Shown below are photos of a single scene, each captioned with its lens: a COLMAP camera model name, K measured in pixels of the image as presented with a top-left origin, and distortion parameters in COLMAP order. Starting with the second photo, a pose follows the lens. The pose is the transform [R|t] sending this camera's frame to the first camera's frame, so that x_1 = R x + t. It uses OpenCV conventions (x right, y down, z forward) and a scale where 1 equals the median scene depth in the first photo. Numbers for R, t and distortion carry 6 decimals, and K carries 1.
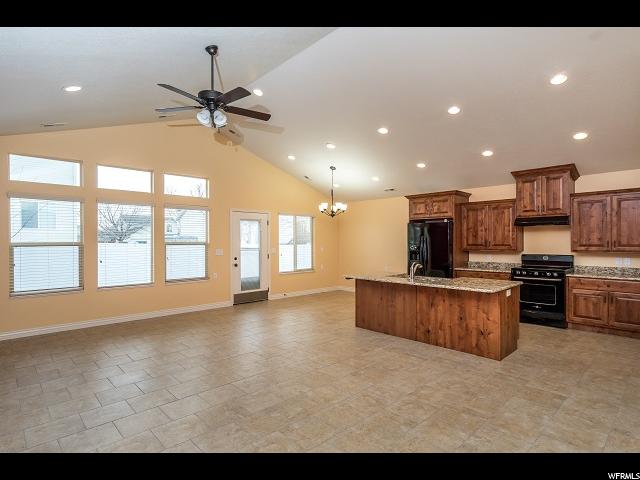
lens RADIAL K [[340.9, 0, 319.9], [0, 340.9, 242.3], [0, 0, 1]] dist [0.004120, 0.002043]
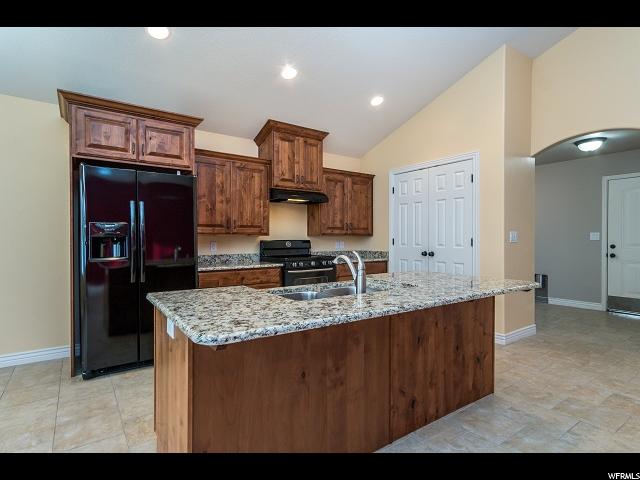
lens RADIAL K [[340.9, 0, 320.8], [0, 340.9, 242.1], [0, 0, 1]] dist [0.004120, 0.002043]
pose [[0.133867, -0.004173, 0.990991, -0.109023], [0.004181, 0.999985, 0.003647, 0.040112], [-0.990991, 0.003655, 0.133882, 0.851091]]
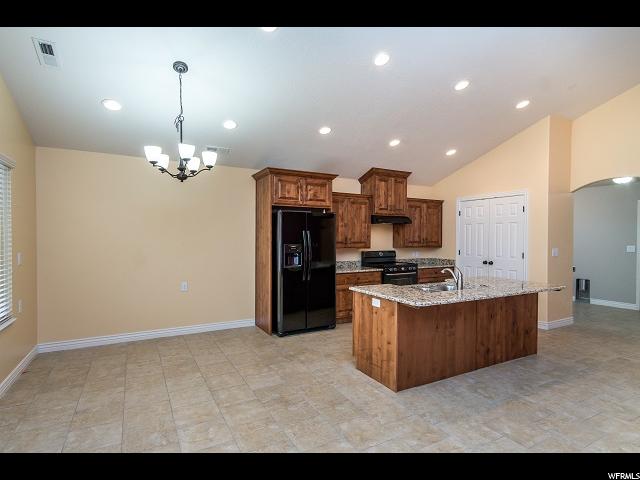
lens RADIAL K [[340.9, 0, 320.7], [0, 340.9, 241.6], [0, 0, 1]] dist [0.004120, 0.002043]
pose [[0.248065, -0.006266, 0.968723, -0.444938], [-0.001653, 0.999975, 0.006892, -0.000394], [-0.968742, -0.003311, 0.248048, 0.950821]]
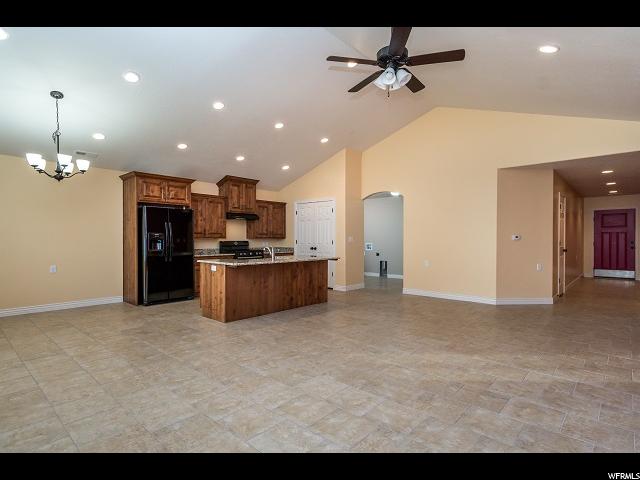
lens RADIAL K [[340.9, 0, 321.9], [0, 340.9, 241.6], [0, 0, 1]] dist [0.004120, 0.002043]
pose [[-0.084848, -0.002712, 0.996390, -0.755353], [0.002383, 0.999993, 0.002925, 0.037446], [-0.996391, 0.002622, -0.084841, 0.800603]]
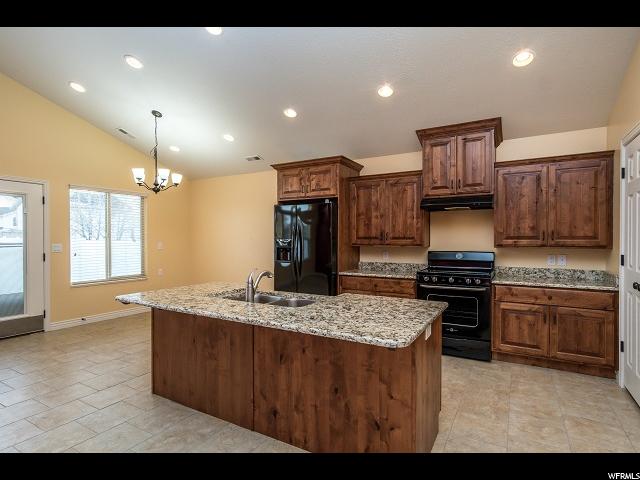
lens RADIAL K [[340.9, 0, 321.2], [0, 340.9, 241.6], [0, 0, 1]] dist [0.004120, 0.002043]
pose [[0.959438, 0.001881, 0.281912, 0.196848], [-0.003058, 0.999988, 0.003734, 0.014961], [-0.281902, -0.004444, 0.959433, 0.420576]]
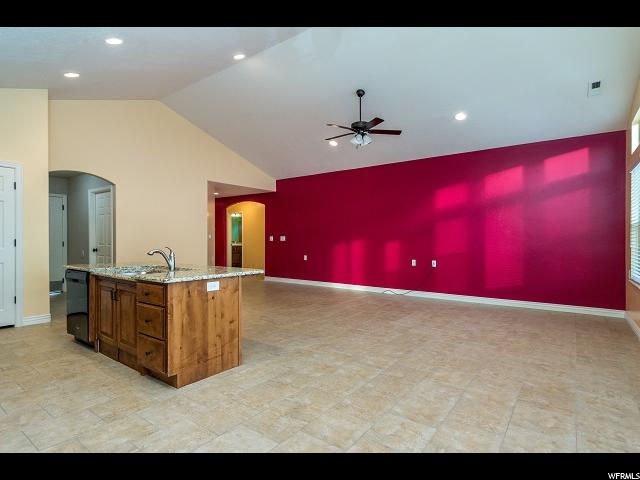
lens RADIAL K [[340.9, 0, 323.1], [0, 340.9, 239.5], [0, 0, 1]] dist [0.004120, 0.002043]
pose [[-0.983006, 0.006150, -0.183468, 0.070105], [0.004763, 0.999957, 0.007997, 0.034512], [0.183509, 0.006987, -0.982993, 1.529315]]
